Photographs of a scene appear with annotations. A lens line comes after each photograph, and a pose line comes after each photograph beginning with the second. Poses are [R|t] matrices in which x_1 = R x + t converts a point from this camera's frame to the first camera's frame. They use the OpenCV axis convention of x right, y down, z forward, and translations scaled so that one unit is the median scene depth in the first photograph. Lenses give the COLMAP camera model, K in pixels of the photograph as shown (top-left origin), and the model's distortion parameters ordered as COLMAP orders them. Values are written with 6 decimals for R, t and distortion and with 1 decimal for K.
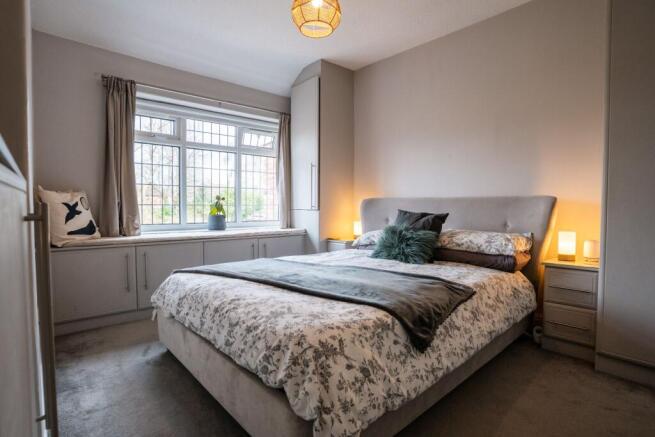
lens RADIAL K [[330.6, 0, 327.7], [0, 330.6, 217.0], [0, 0, 1]] dist [-0.032979, 0.009074]
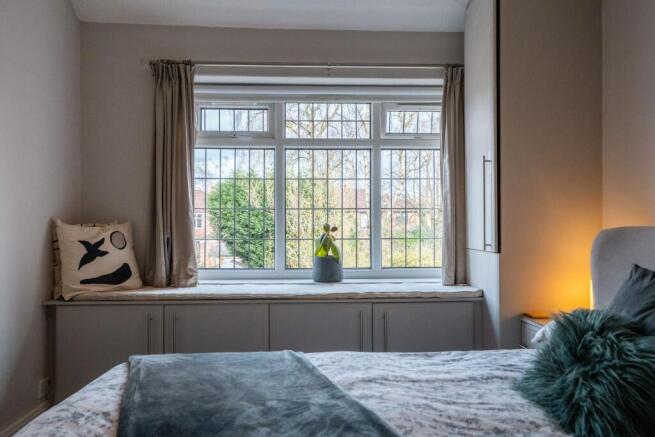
lens RADIAL K [[509.8, 0, 327.5], [0, 509.8, 219.7], [0, 0, 1]] dist [-0.017107, -0.002907]
pose [[0.792575, -0.015049, -0.609589, 0.235220], [-0.015315, 0.998889, -0.044573, -0.032412], [0.609582, 0.044663, 0.791463, 0.284537]]
